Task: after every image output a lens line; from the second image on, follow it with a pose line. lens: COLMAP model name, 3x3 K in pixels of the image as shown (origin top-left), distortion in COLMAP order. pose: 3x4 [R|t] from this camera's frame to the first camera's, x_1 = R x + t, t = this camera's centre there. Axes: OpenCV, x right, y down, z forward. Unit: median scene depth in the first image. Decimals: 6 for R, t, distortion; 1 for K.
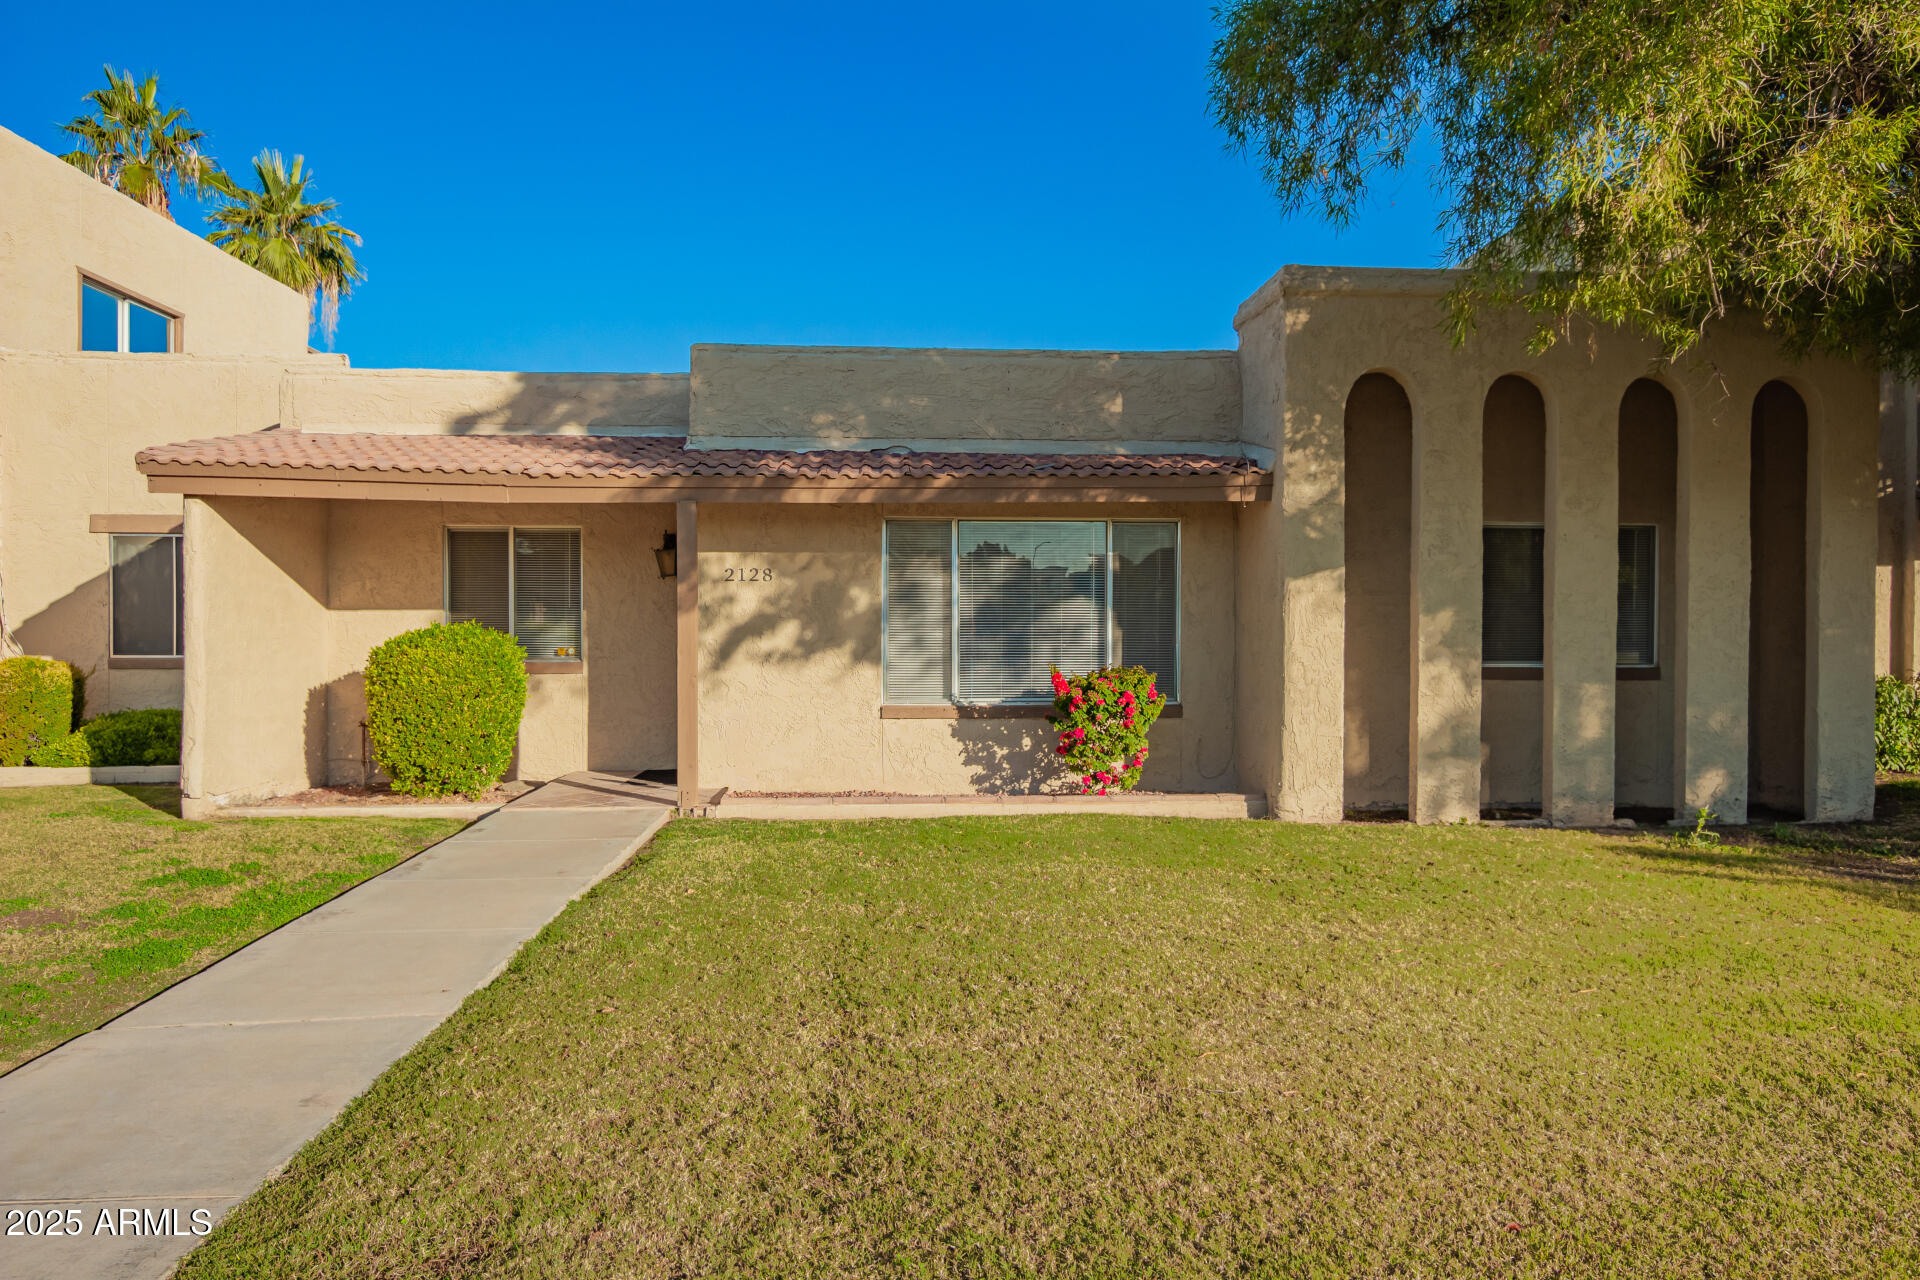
lens RADIAL K [[1237.9, 0, 959.2], [0, 1237.9, 633.0], [0, 0, 1]] dist [-0.018883, -0.000673]
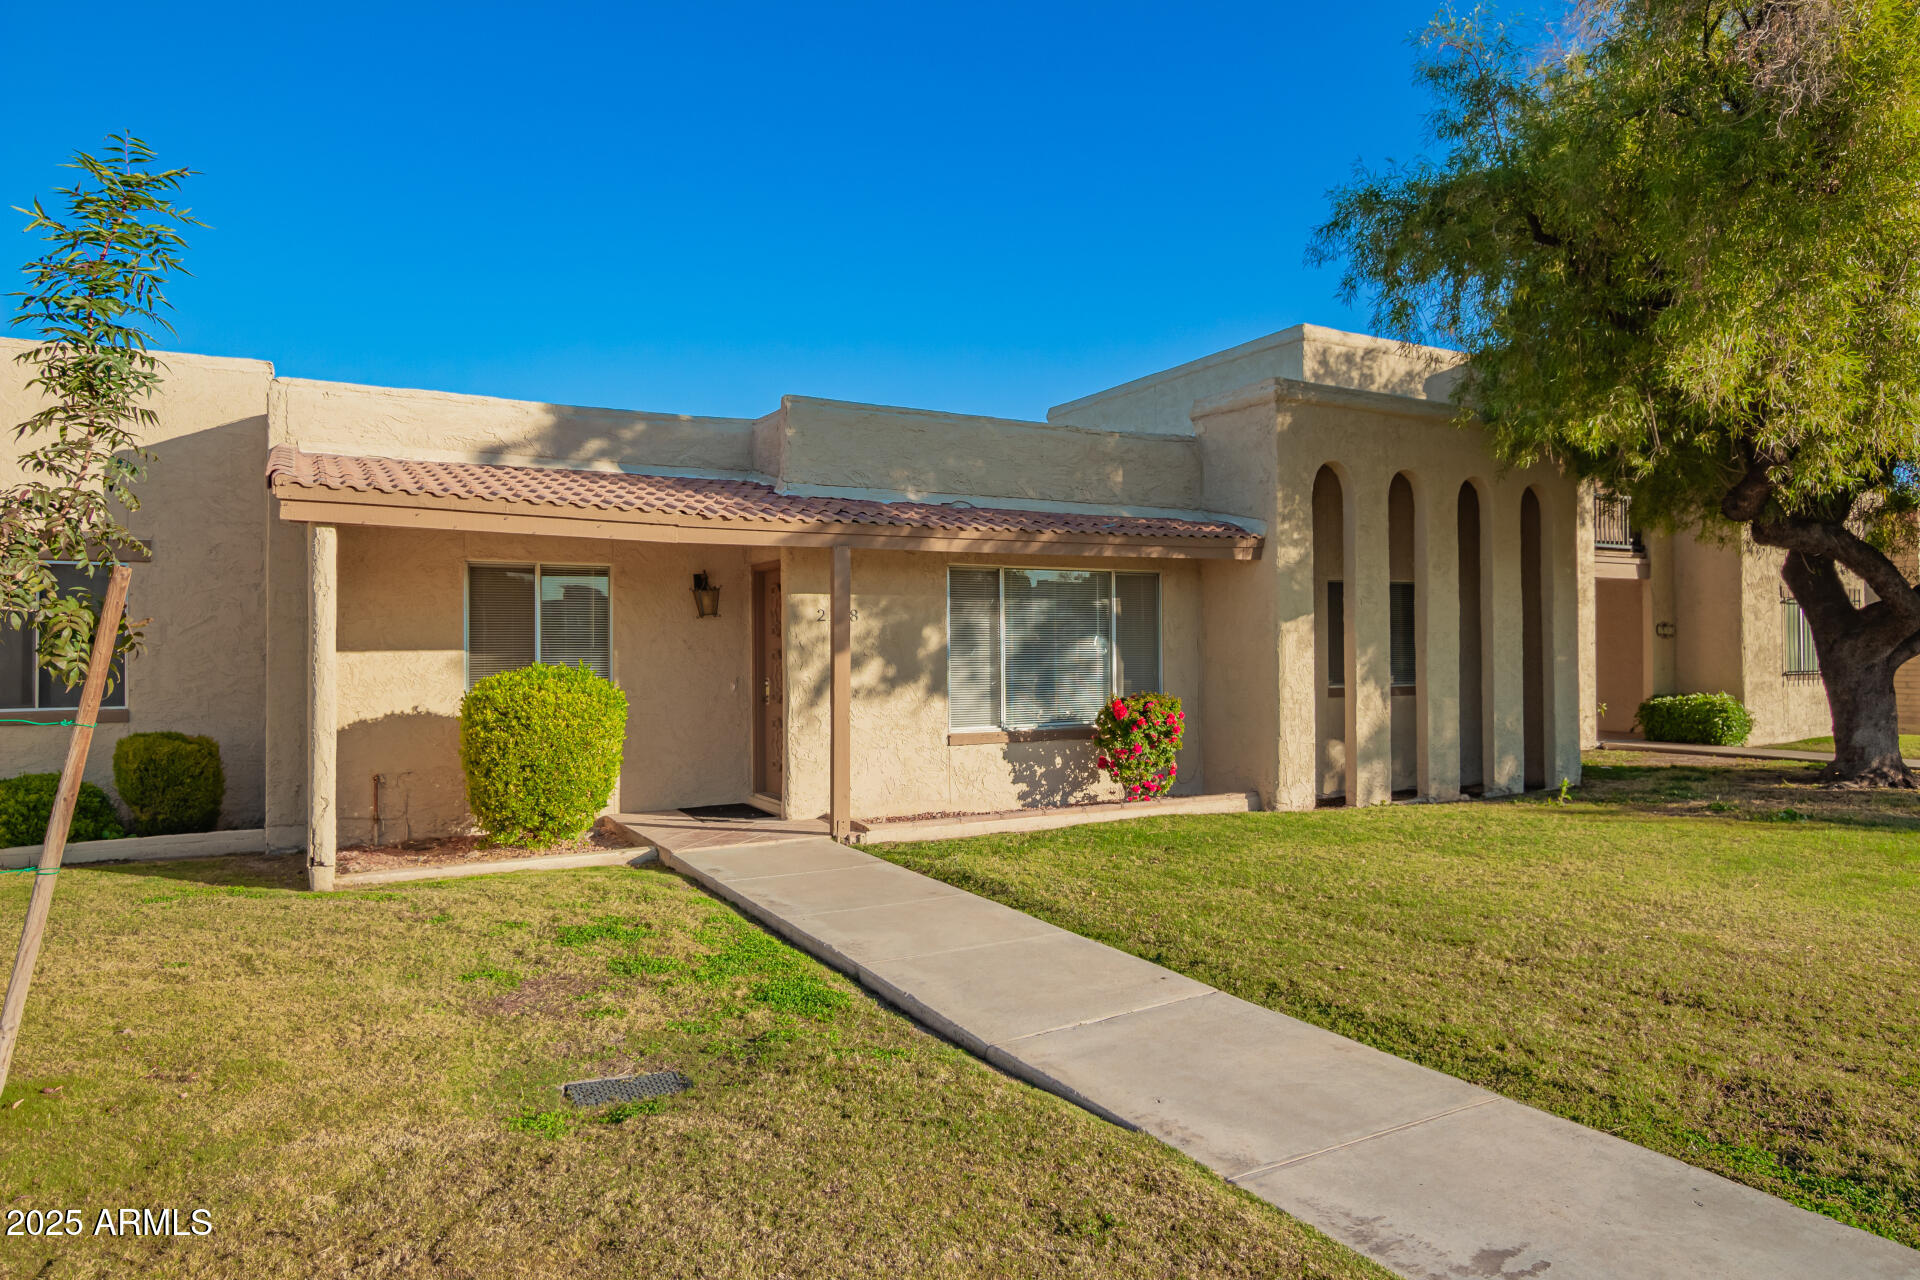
lens RADIAL K [[1187.9, 0, 952.9], [0, 1187.9, 638.2], [0, 0, 1]] dist [-0.021906, 0.001914]
pose [[0.902129, -0.003067, 0.431456, -0.522530], [0.013040, 0.999712, -0.020159, -0.005803], [-0.431270, 0.023812, 0.901909, 0.036739]]
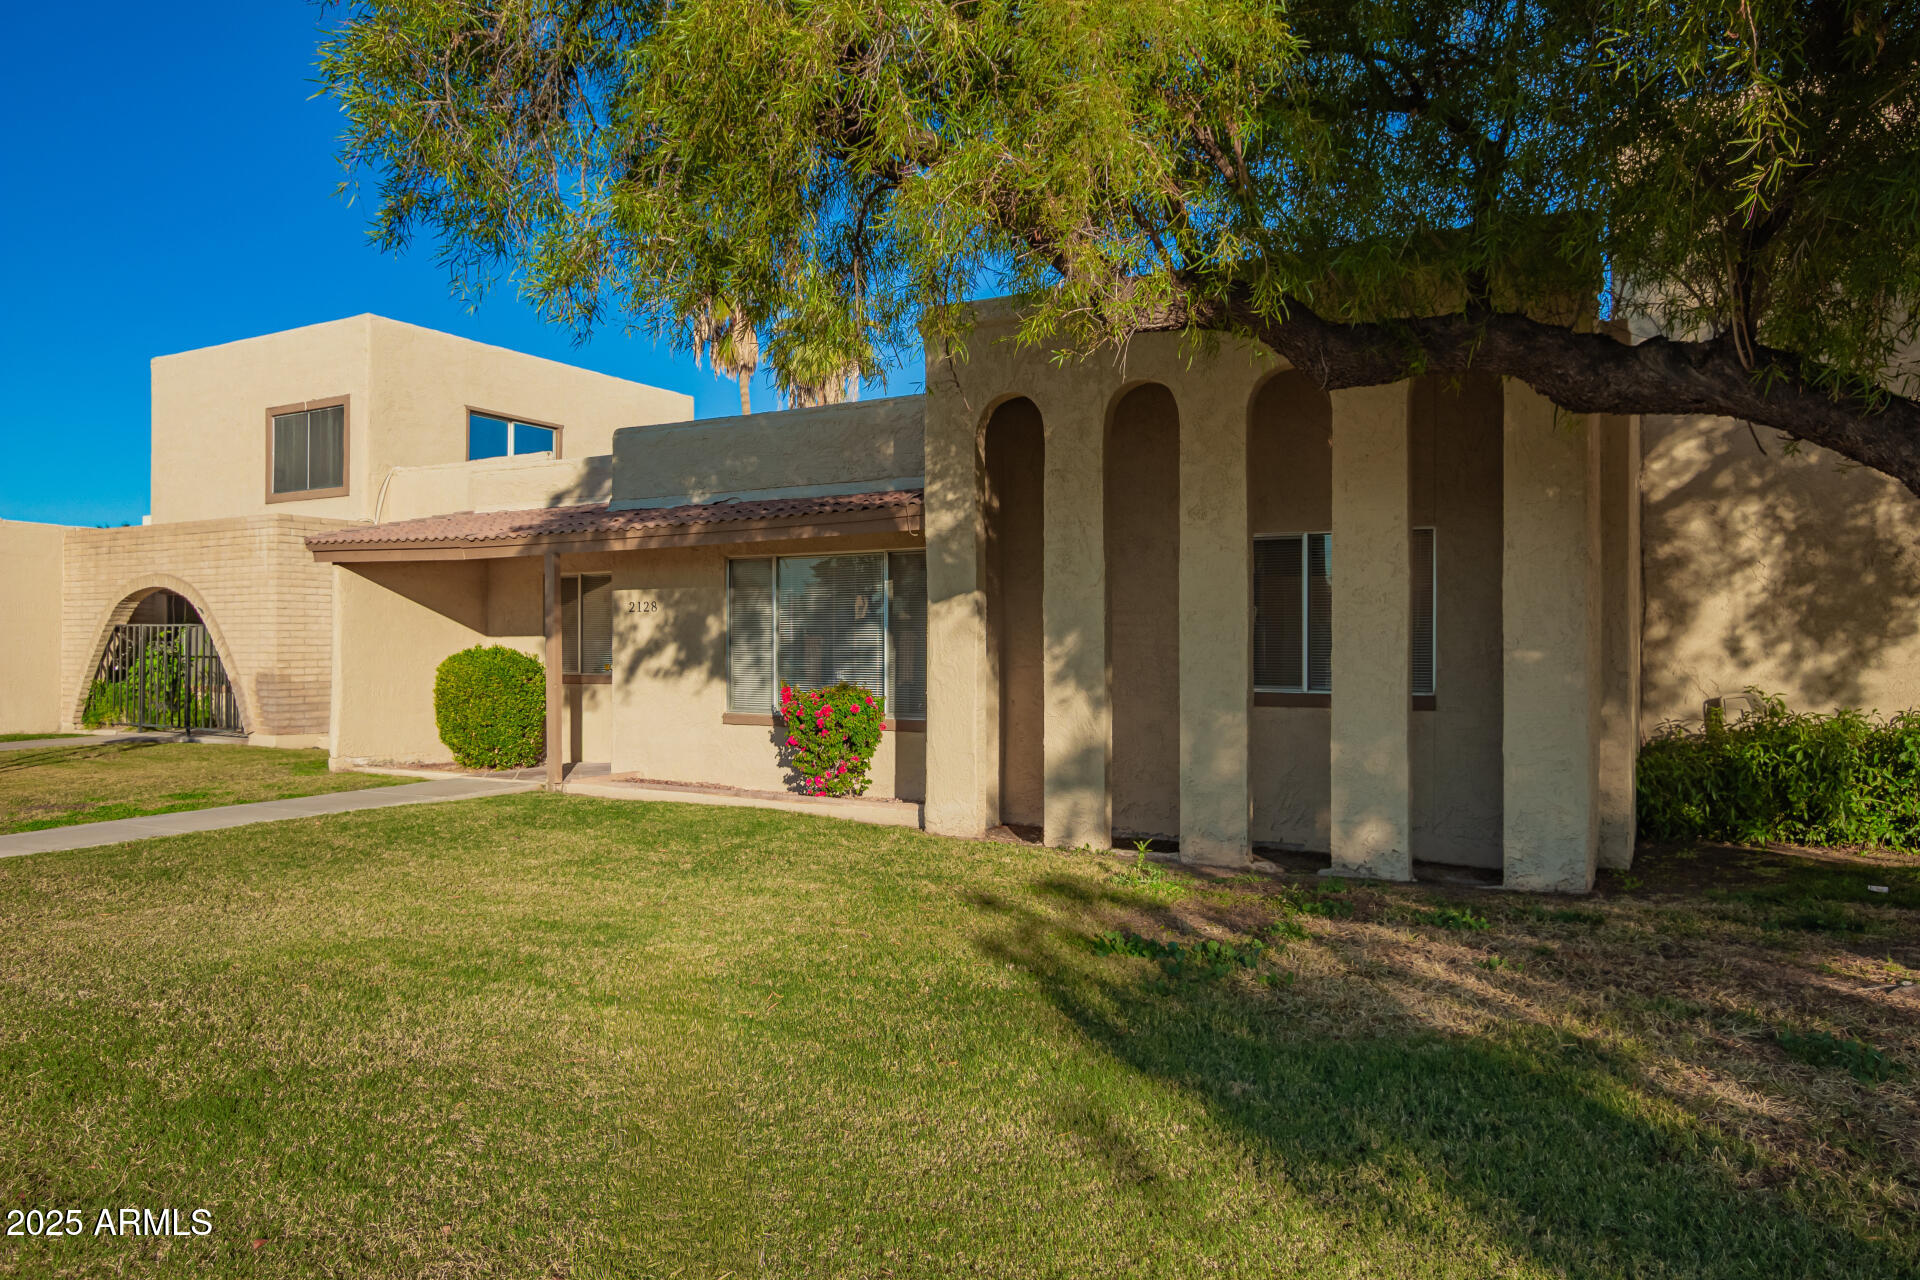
lens RADIAL K [[1237.9, 0, 964.8], [0, 1237.9, 651.2], [0, 0, 1]] dist [-0.018883, -0.000673]
pose [[0.834255, 0.001152, -0.551378, 0.800236], [-0.003079, 0.999992, -0.002570, -0.000285], [0.551370, 0.003841, 0.834252, 0.122685]]
